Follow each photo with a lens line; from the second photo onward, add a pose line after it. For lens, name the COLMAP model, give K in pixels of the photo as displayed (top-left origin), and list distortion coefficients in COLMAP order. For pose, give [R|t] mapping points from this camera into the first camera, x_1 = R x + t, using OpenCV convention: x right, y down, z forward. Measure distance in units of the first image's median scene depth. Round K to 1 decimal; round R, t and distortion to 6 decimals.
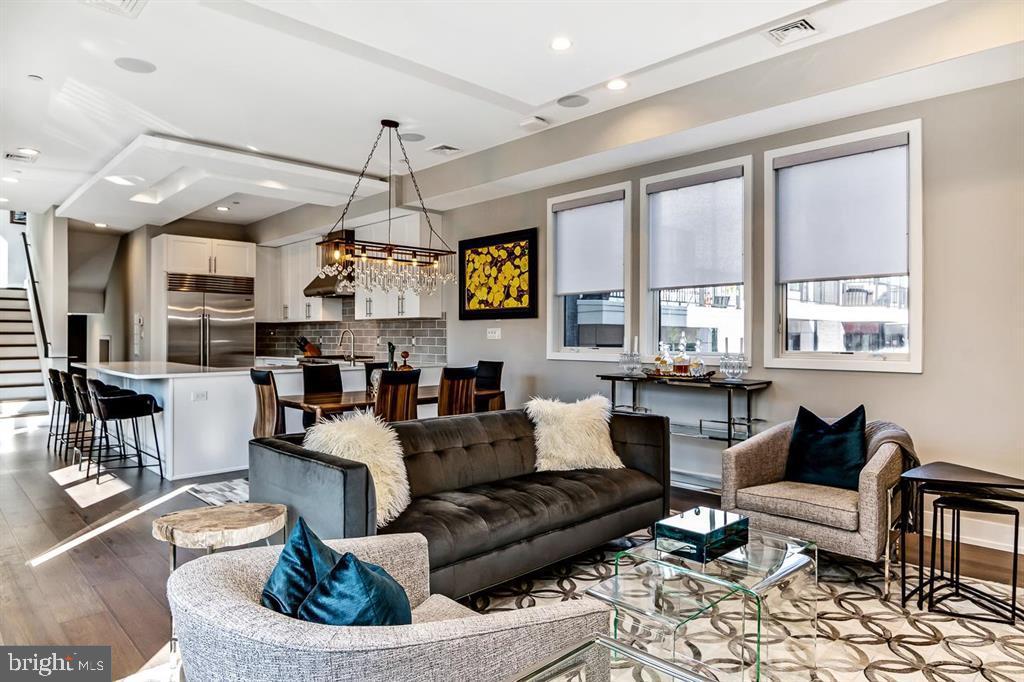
lens RADIAL K [[633.2, 0, 520.8], [0, 633.2, 336.3], [0, 0, 1]] dist [0.004111, 0.001166]
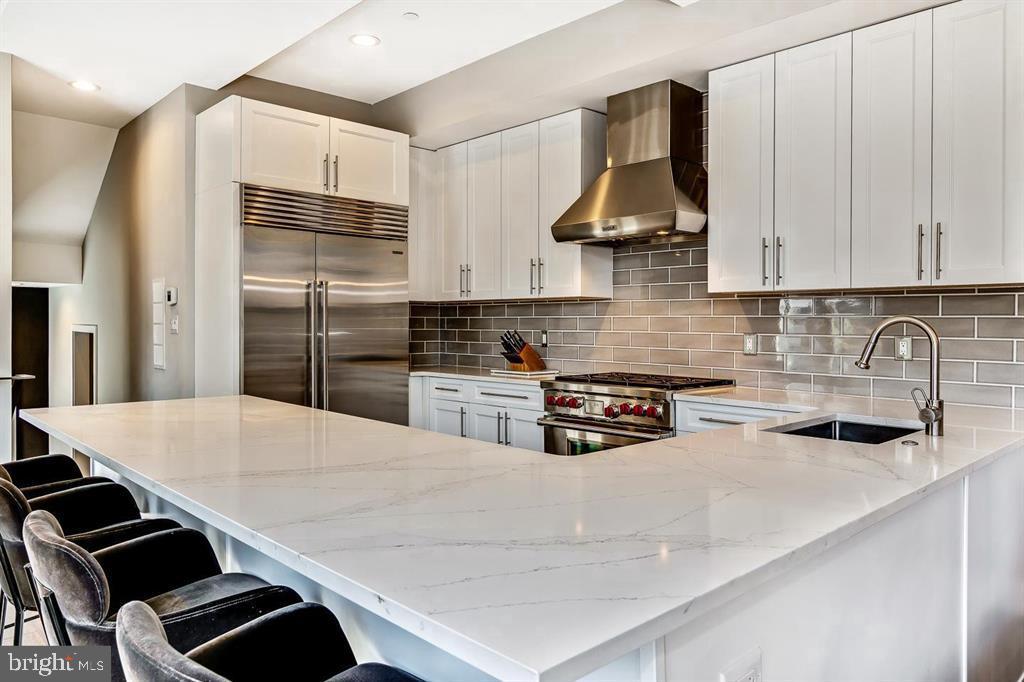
lens RADIAL K [[699.2, 0, 549.6], [0, 699.2, 314.5], [0, 0, 1]] dist [0.001330, 0.005908]
pose [[0.999731, 0.004983, 0.022638, -0.327001], [-0.004720, 0.999921, -0.011667, -0.005683], [-0.022695, 0.011557, 0.999676, 0.474954]]
